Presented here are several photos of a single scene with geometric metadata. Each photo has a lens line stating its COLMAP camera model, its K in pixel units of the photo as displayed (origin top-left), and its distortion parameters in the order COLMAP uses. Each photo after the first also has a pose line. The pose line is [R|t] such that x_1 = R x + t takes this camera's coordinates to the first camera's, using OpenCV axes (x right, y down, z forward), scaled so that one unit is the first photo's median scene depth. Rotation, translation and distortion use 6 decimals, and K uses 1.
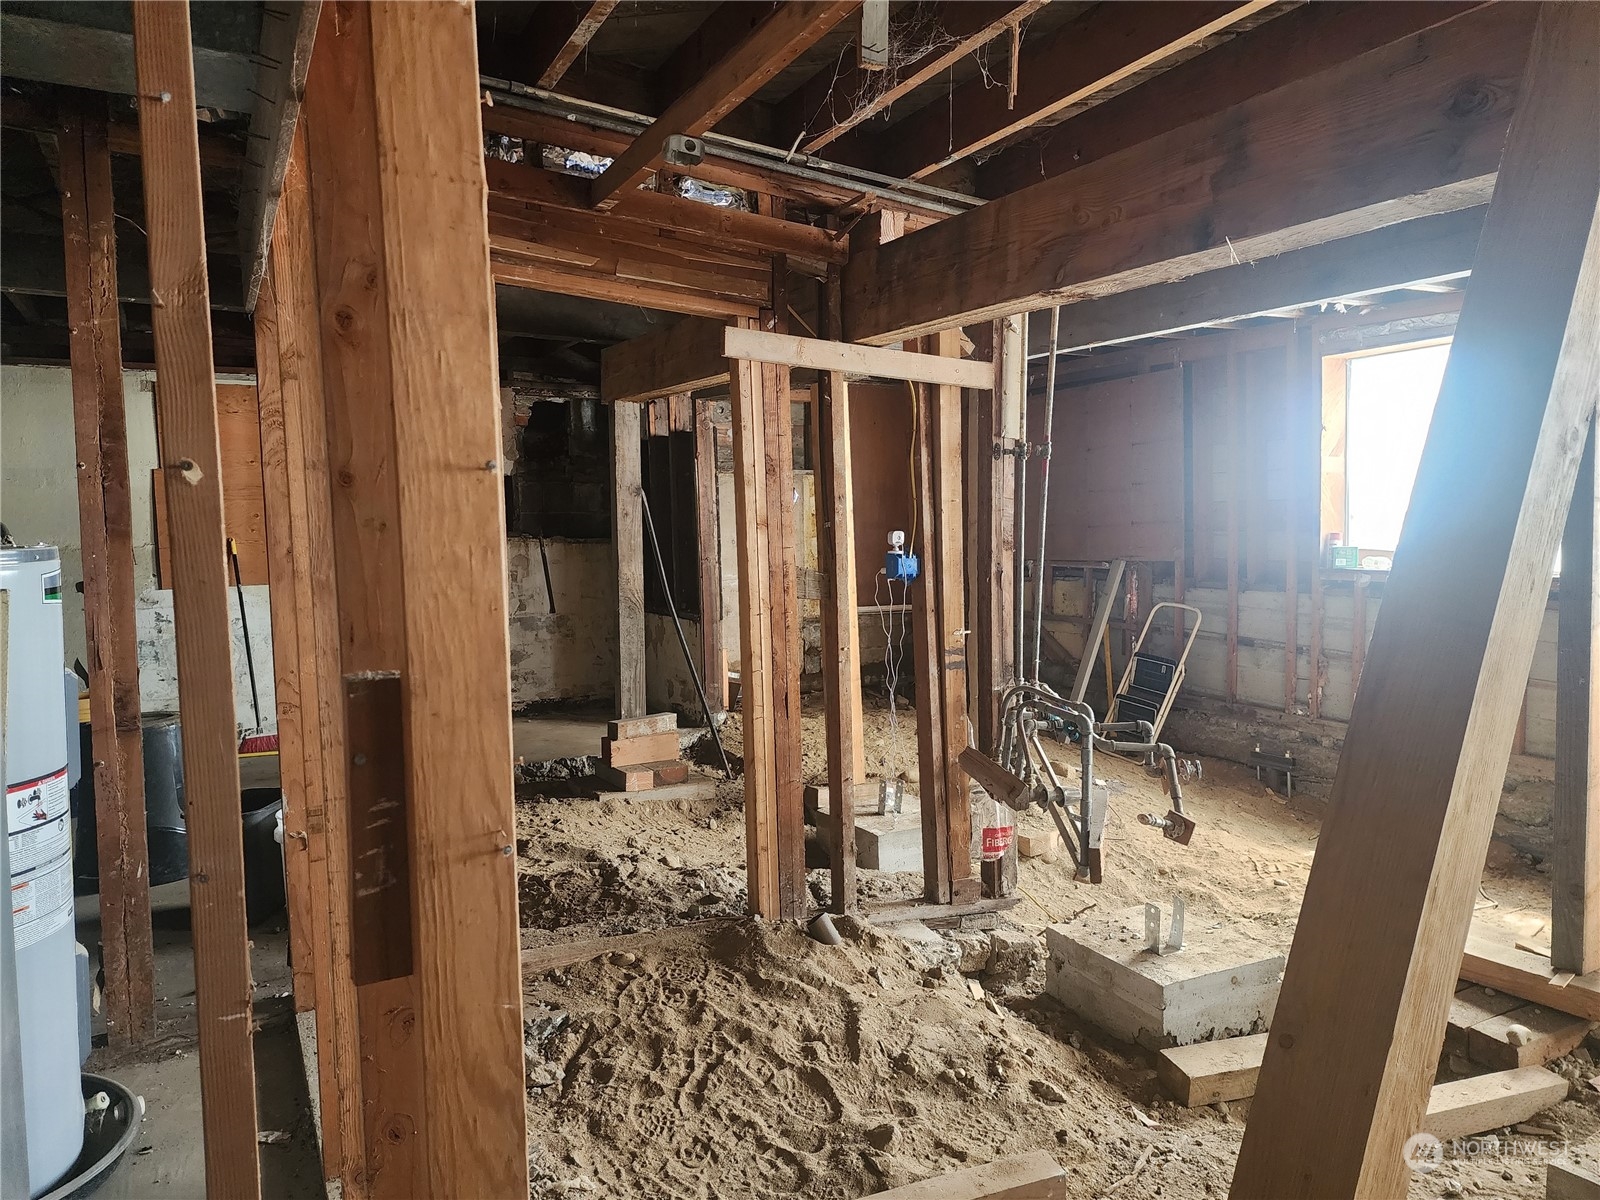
lens RADIAL K [[1052.9, 0, 794.6], [0, 1052.9, 589.2], [0, 0, 1]] dist [0.071370, -0.063779]
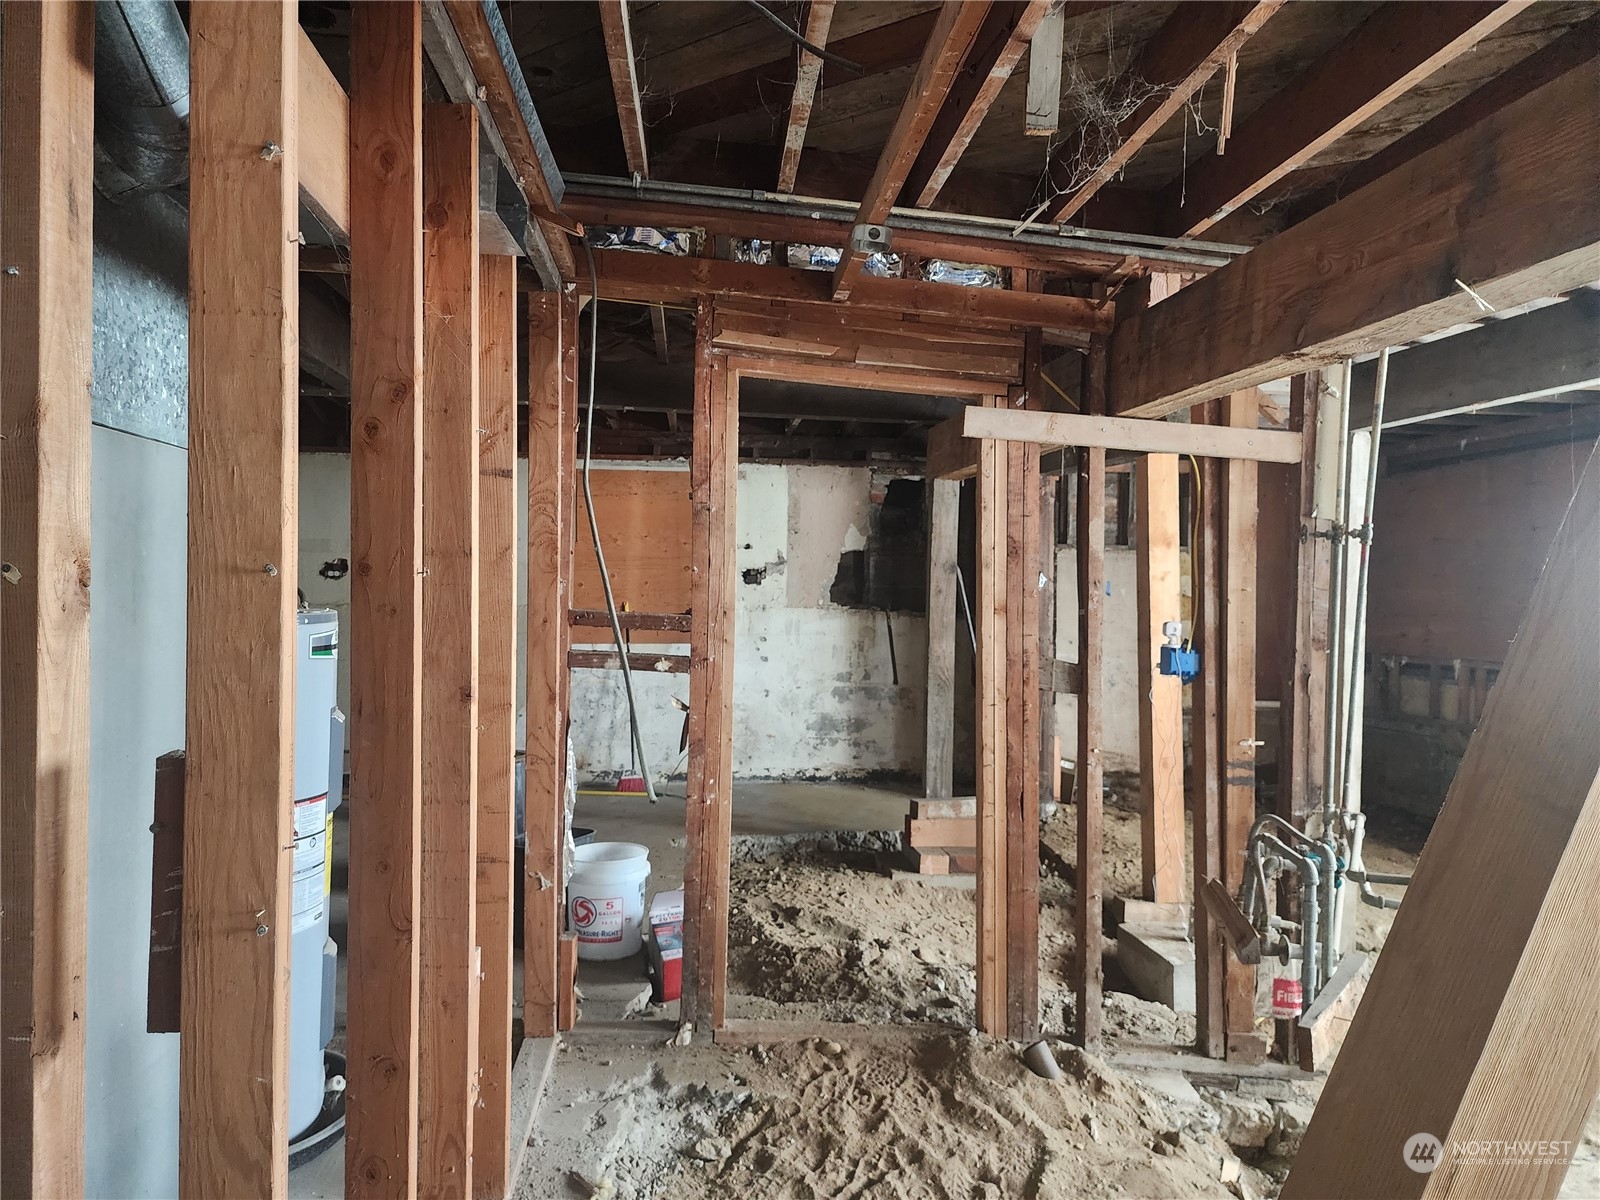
lens RADIAL K [[1052.9, 0, 798.0], [0, 1052.9, 602.8], [0, 0, 1]] dist [0.071370, -0.063779]
pose [[0.921415, 0.034344, -0.387058, 0.181306], [-0.055232, 0.997548, -0.042971, -0.018498], [0.384634, 0.060972, 0.921053, 0.058212]]
